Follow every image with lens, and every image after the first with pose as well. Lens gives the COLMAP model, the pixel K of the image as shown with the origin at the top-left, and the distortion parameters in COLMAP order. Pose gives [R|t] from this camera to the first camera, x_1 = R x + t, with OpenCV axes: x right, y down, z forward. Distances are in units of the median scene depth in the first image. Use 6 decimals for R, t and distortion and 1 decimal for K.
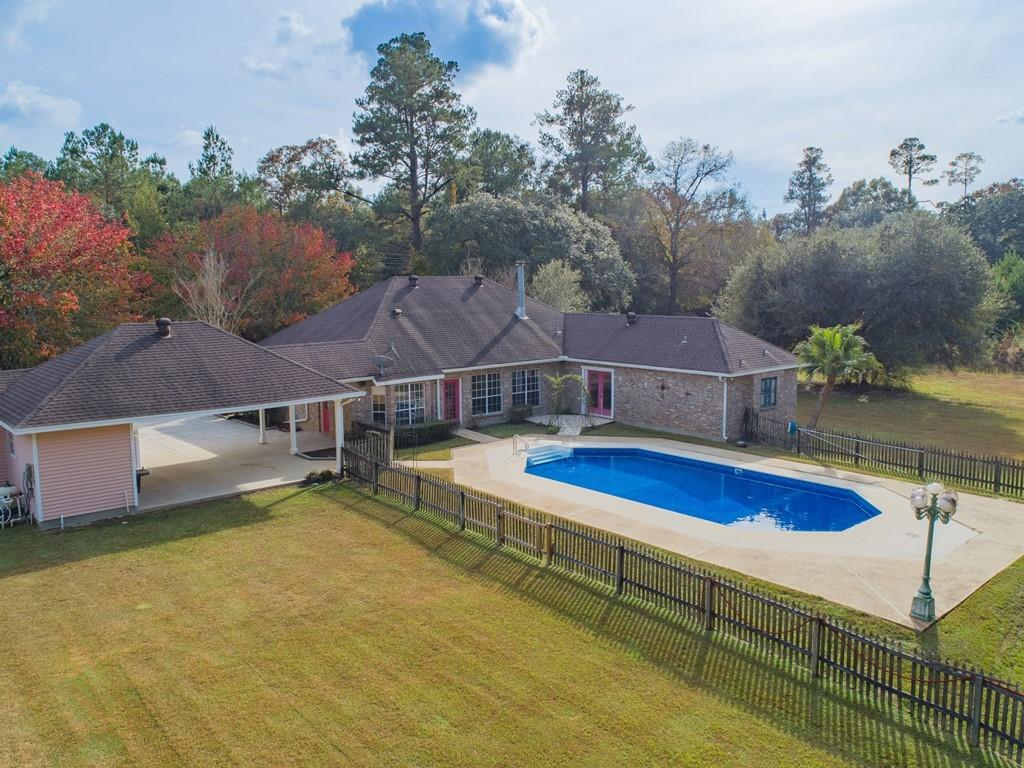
lens RADIAL K [[769.8, 0, 512.0], [0, 769.8, 384.0], [0, 0, 1]] dist [-0.023520, 0.002500]
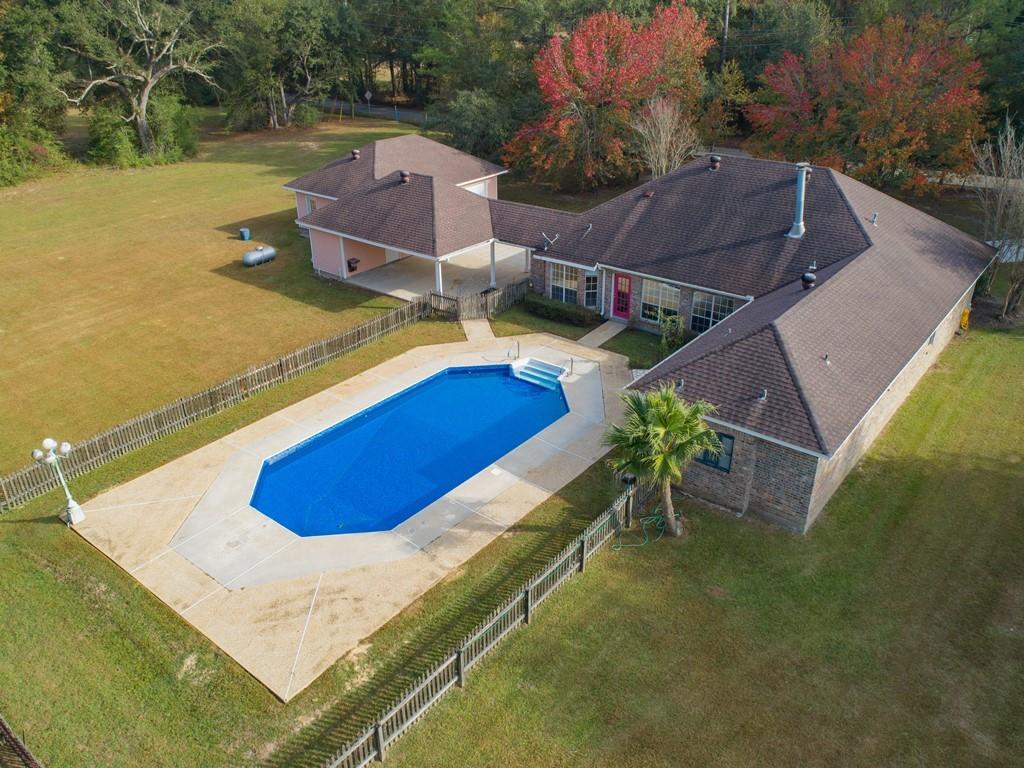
lens RADIAL K [[769.8, 0, 512.0], [0, 769.8, 384.0], [0, 0, 1]] dist [-0.023520, 0.002500]
pose [[0.179321, 0.465014, -0.866952, 1.255067], [-0.108064, 0.885214, 0.452458, -0.478395], [0.977838, 0.012551, 0.208988, 0.976778]]
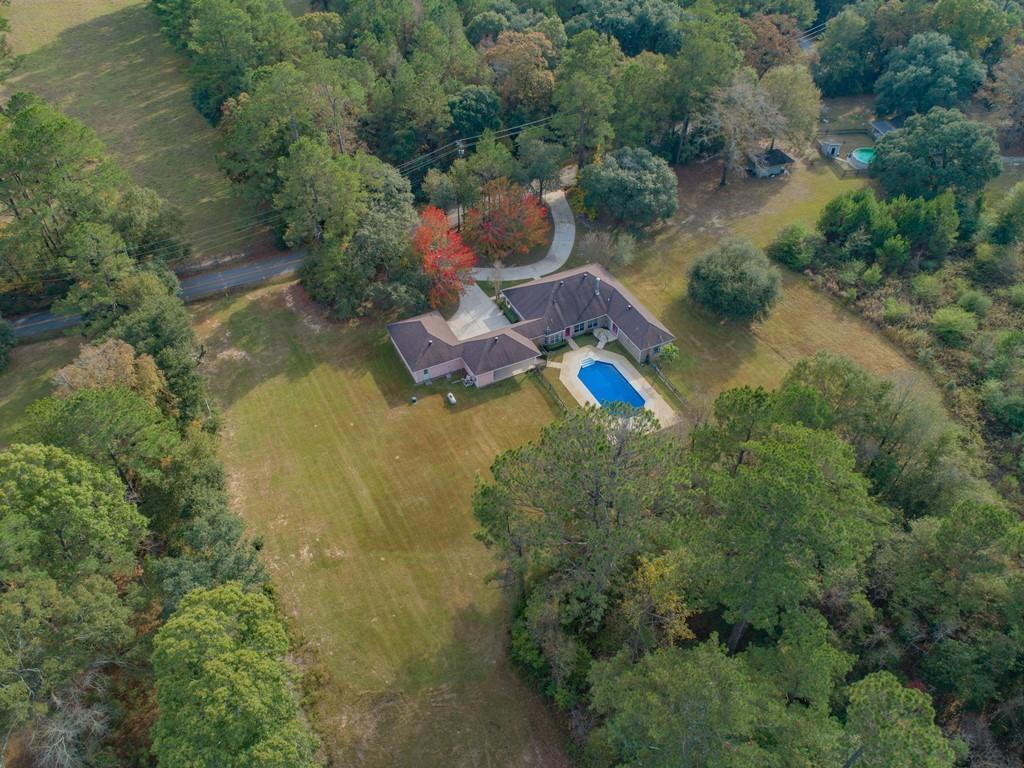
lens RADIAL K [[769.8, 0, 512.0], [0, 769.8, 384.0], [0, 0, 1]] dist [-0.023520, 0.002500]
pose [[0.971649, 0.161223, -0.172932, 0.473972], [-0.027346, 0.803163, 0.595131, -2.774476], [0.234841, -0.573530, 0.784802, -2.880934]]
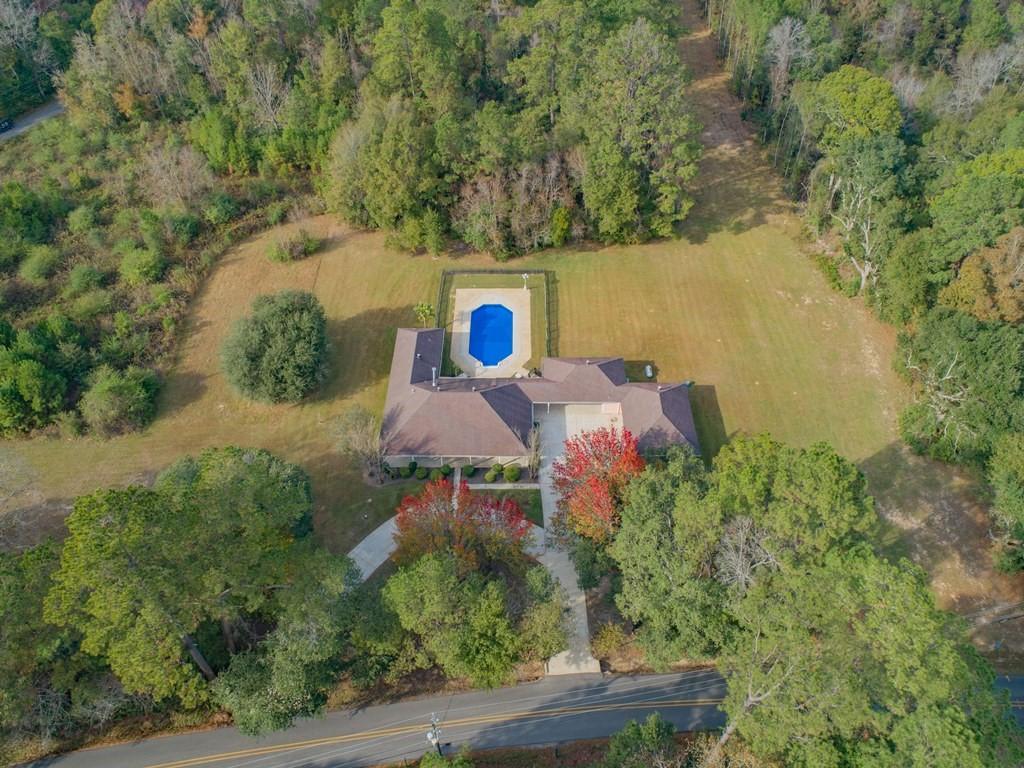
lens RADIAL K [[769.8, 0, 512.0], [0, 769.8, 384.0], [0, 0, 1]] dist [-0.023520, 0.002500]
pose [[-0.762131, -0.455838, 0.459748, -2.222274], [0.083055, 0.635415, 0.767691, -3.346857], [-0.642074, 0.623266, -0.446409, 3.369069]]
